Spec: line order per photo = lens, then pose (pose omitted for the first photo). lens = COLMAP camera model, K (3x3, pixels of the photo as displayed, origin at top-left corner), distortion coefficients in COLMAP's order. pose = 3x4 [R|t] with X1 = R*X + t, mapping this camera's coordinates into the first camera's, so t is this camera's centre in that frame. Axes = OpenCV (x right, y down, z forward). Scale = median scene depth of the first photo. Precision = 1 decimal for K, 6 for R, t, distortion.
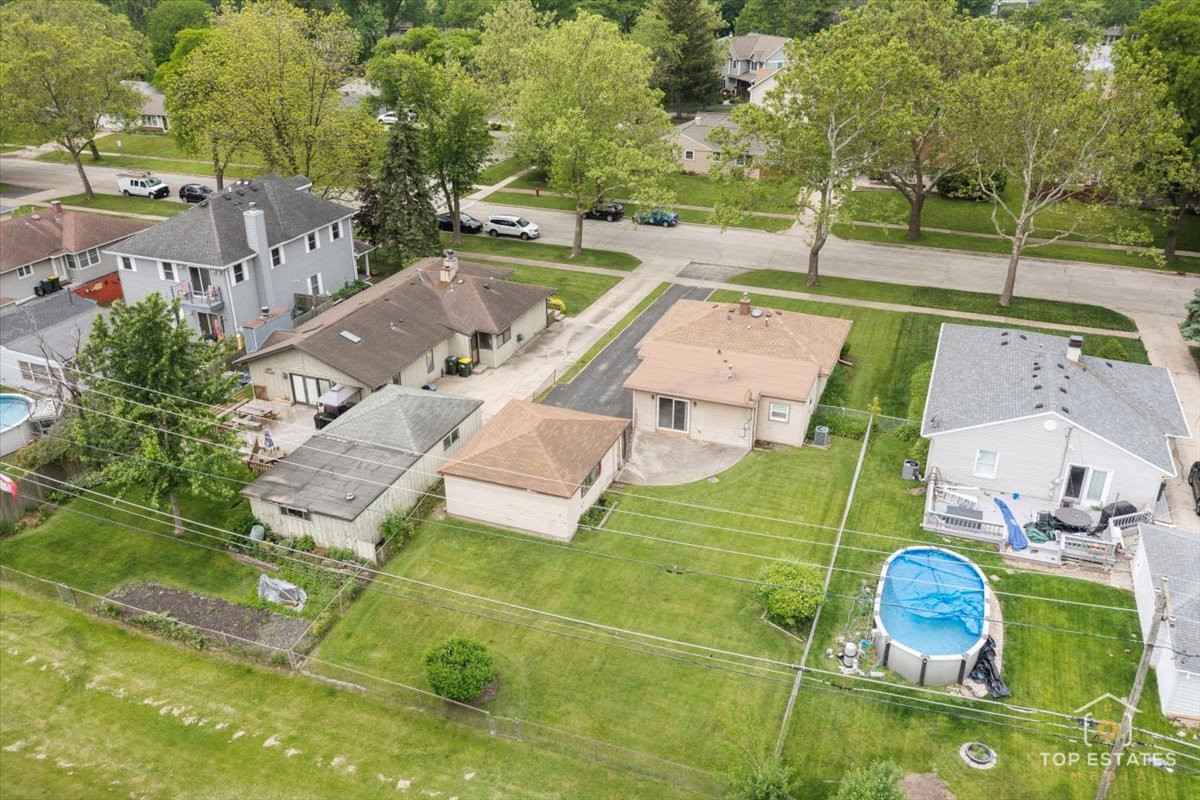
lens RADIAL K [[959.4, 0, 591.9], [0, 959.4, 393.9], [0, 0, 1]] dist [-0.003139, -0.000224]
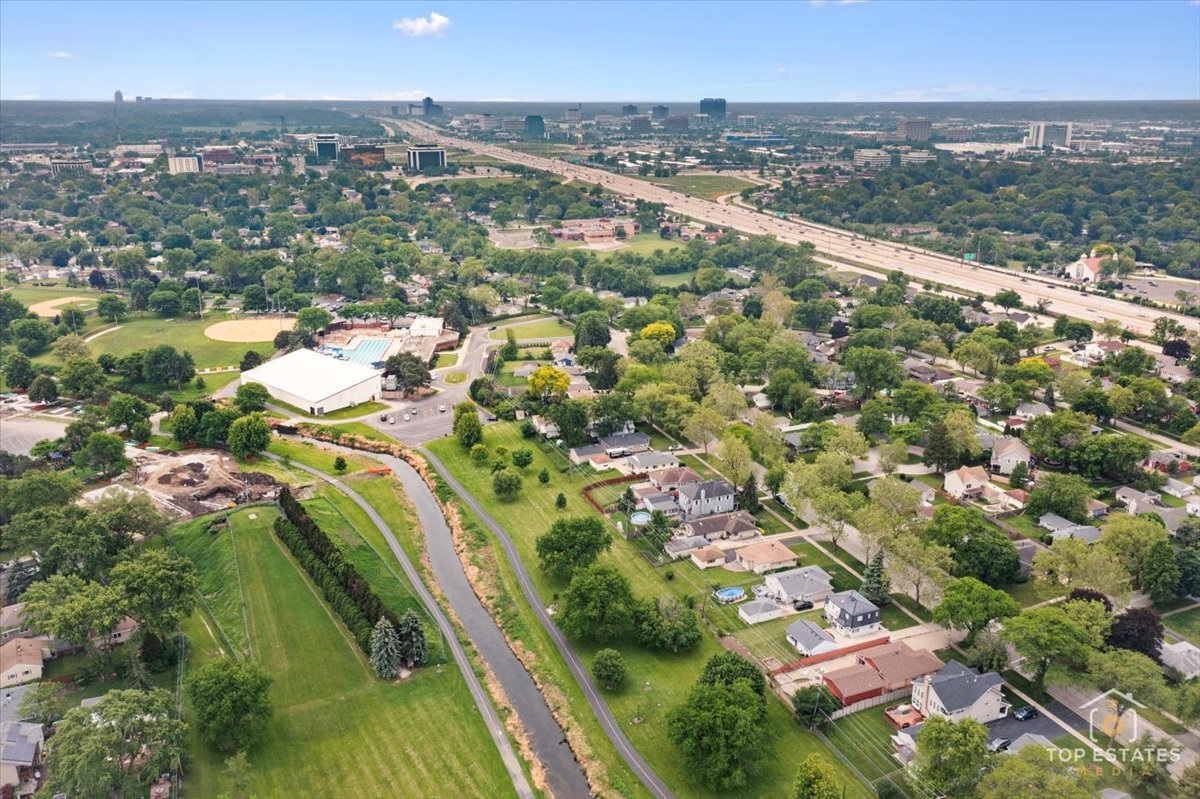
lens RADIAL K [[961.9, 0, 602.6], [0, 961.9, 415.6], [0, 0, 1]] dist [0.005160, 0.003087]
pose [[0.698138, 0.242249, -0.673735, 3.026932], [-0.315574, 0.948796, 0.014146, -0.580272], [0.642664, 0.202737, 0.738837, -3.621535]]
